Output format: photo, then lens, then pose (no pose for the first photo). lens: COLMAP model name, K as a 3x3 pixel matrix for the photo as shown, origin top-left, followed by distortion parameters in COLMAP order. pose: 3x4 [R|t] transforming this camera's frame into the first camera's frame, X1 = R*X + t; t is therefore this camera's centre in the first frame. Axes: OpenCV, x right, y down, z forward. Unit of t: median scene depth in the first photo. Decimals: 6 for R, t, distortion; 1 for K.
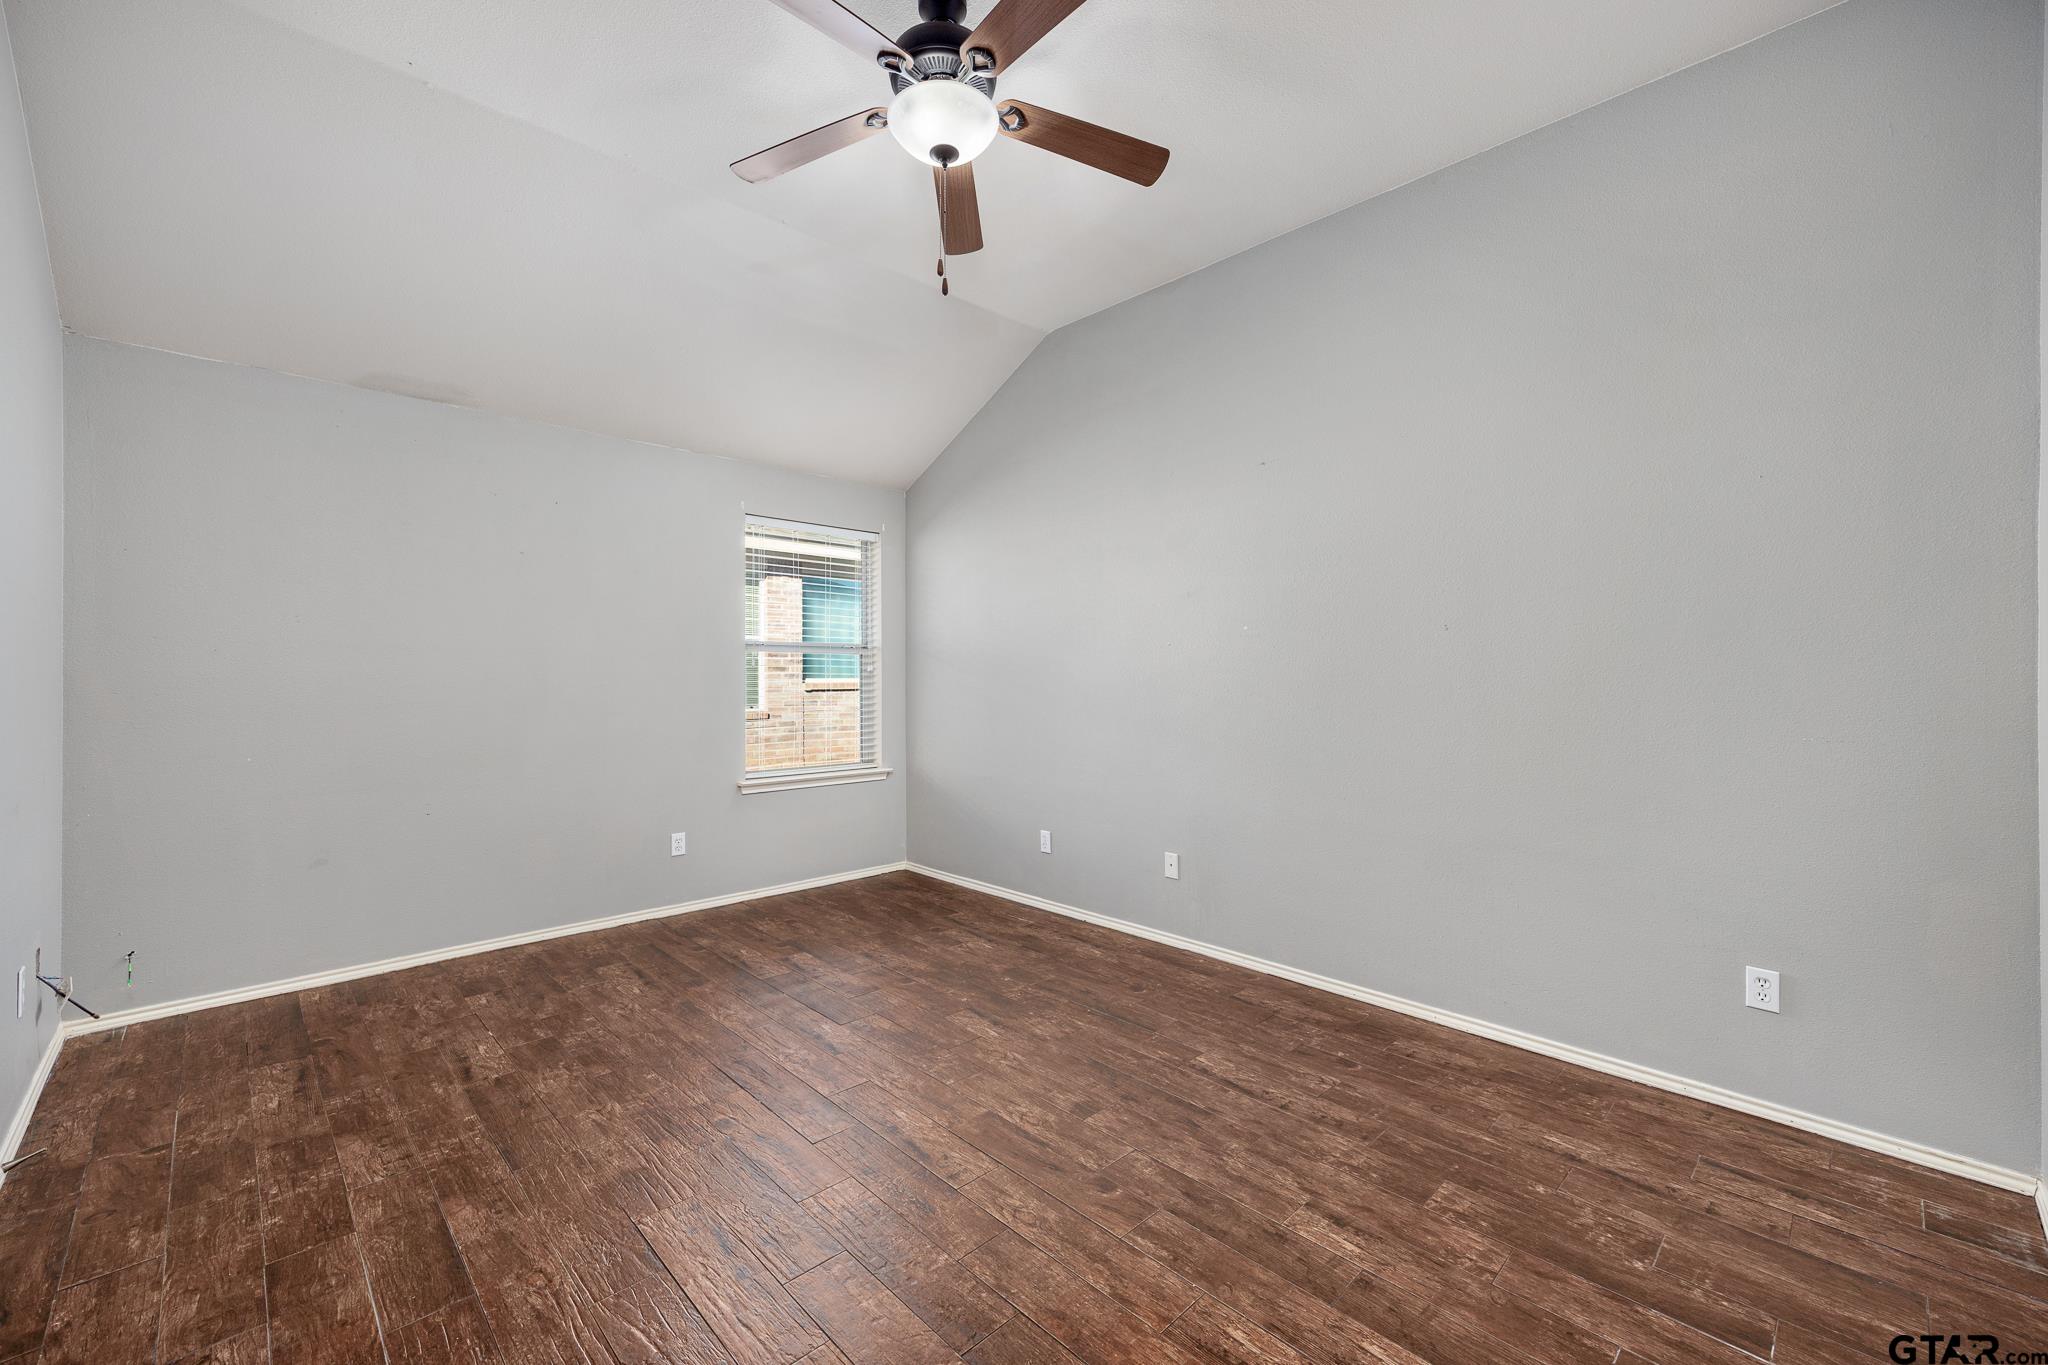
lens RADIAL K [[978.4, 0, 1024.0], [0, 978.4, 682.5], [0, 0, 1]] dist [-0.021258, 0.000068]
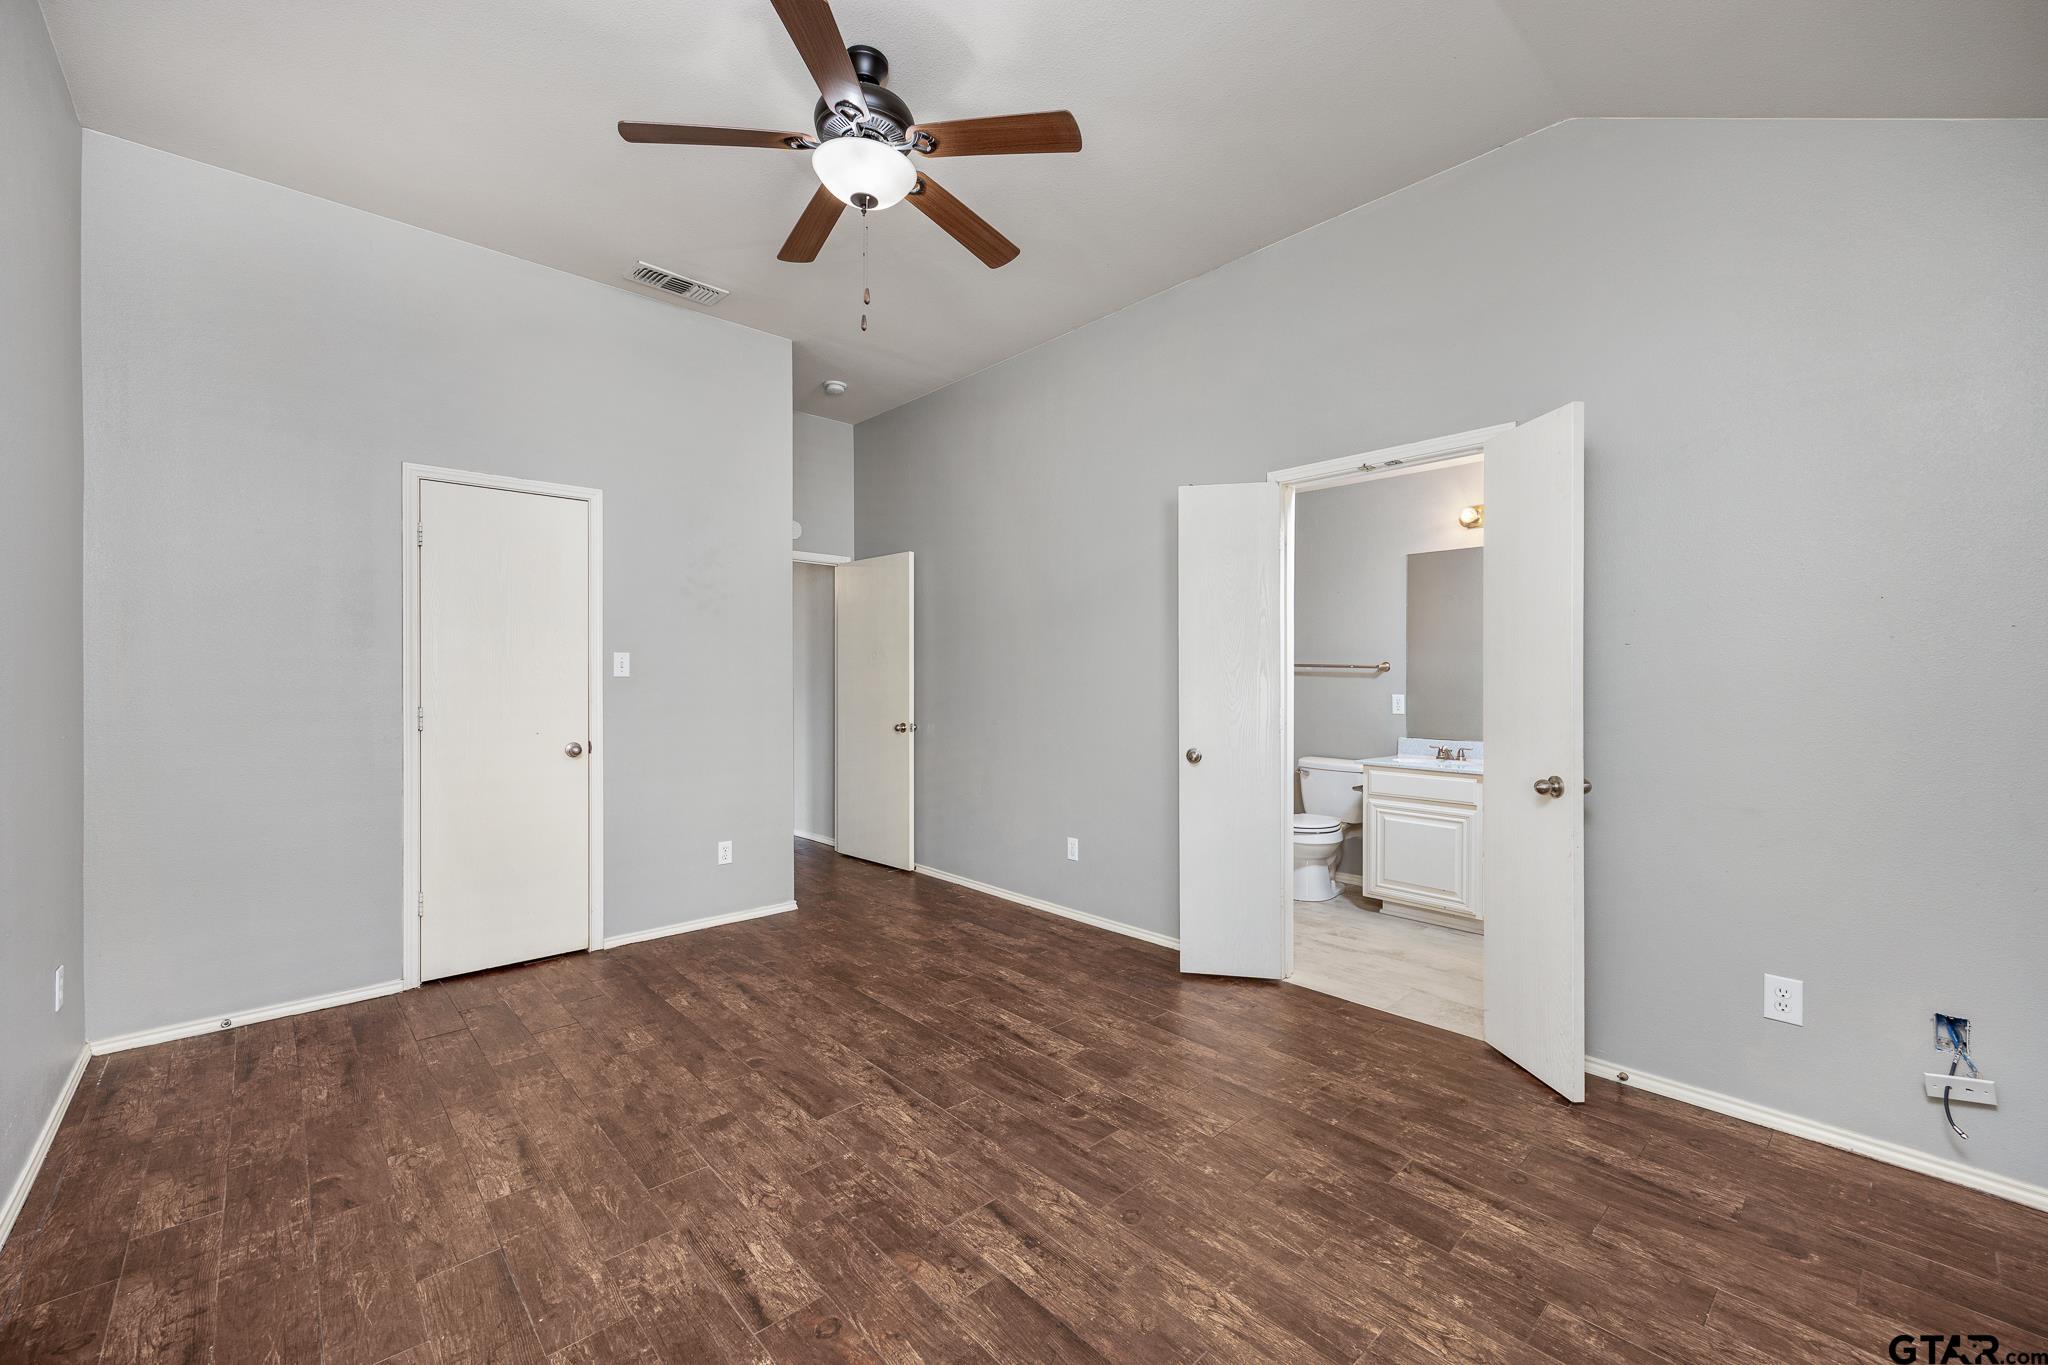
lens RADIAL K [[978.4, 0, 1024.0], [0, 978.4, 682.5], [0, 0, 1]] dist [-0.021258, 0.000068]
pose [[-0.999741, -0.004684, 0.022287, -0.258004], [-0.004457, 0.999938, 0.010246, -0.016458], [-0.022334, 0.010144, -0.999699, 1.923620]]
